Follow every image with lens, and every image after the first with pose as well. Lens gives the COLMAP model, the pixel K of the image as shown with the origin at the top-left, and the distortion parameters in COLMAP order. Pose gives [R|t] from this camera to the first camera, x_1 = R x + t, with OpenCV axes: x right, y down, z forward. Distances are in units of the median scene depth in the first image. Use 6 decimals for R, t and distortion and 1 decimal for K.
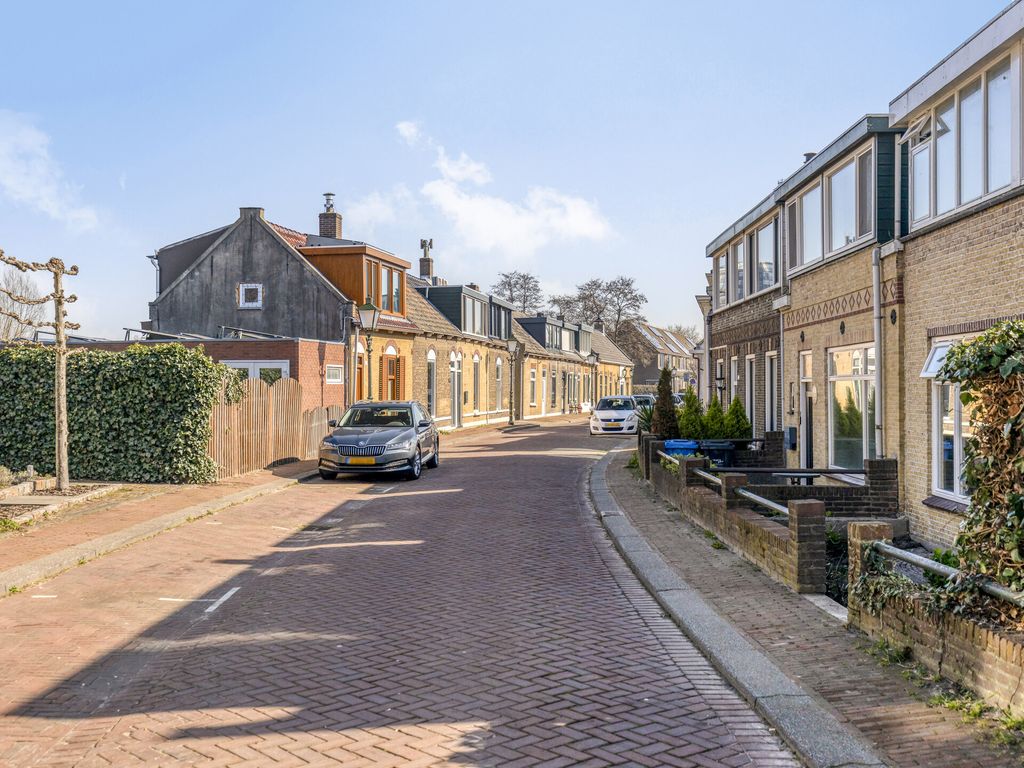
lens RADIAL K [[1013.7, 0, 512.0], [0, 1013.7, 384.0], [0, 0, 1]] dist [0.009692, -0.000715]
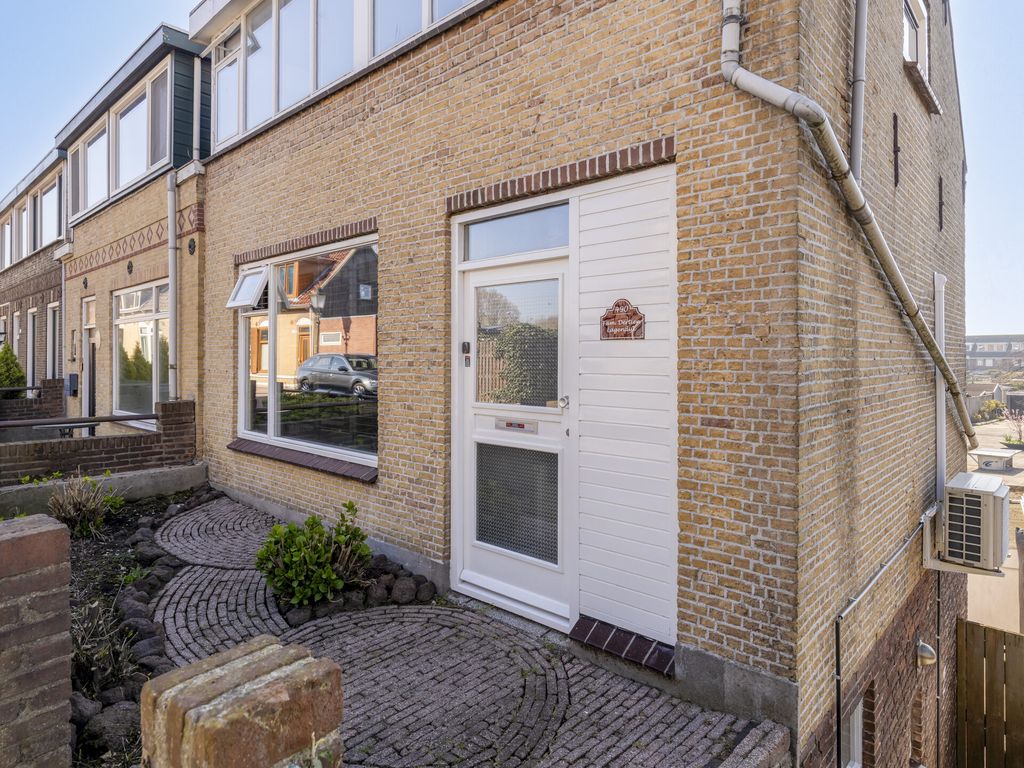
lens RADIAL K [[536.3, 0, 467.9], [0, 536.3, 359.6], [0, 0, 1]] dist [-0.001193, -0.000111]
pose [[0.639538, 0.007955, 0.768719, 0.152921], [-0.009872, 0.999949, -0.002135, 0.033257], [-0.768696, -0.006224, 0.639584, 0.466019]]
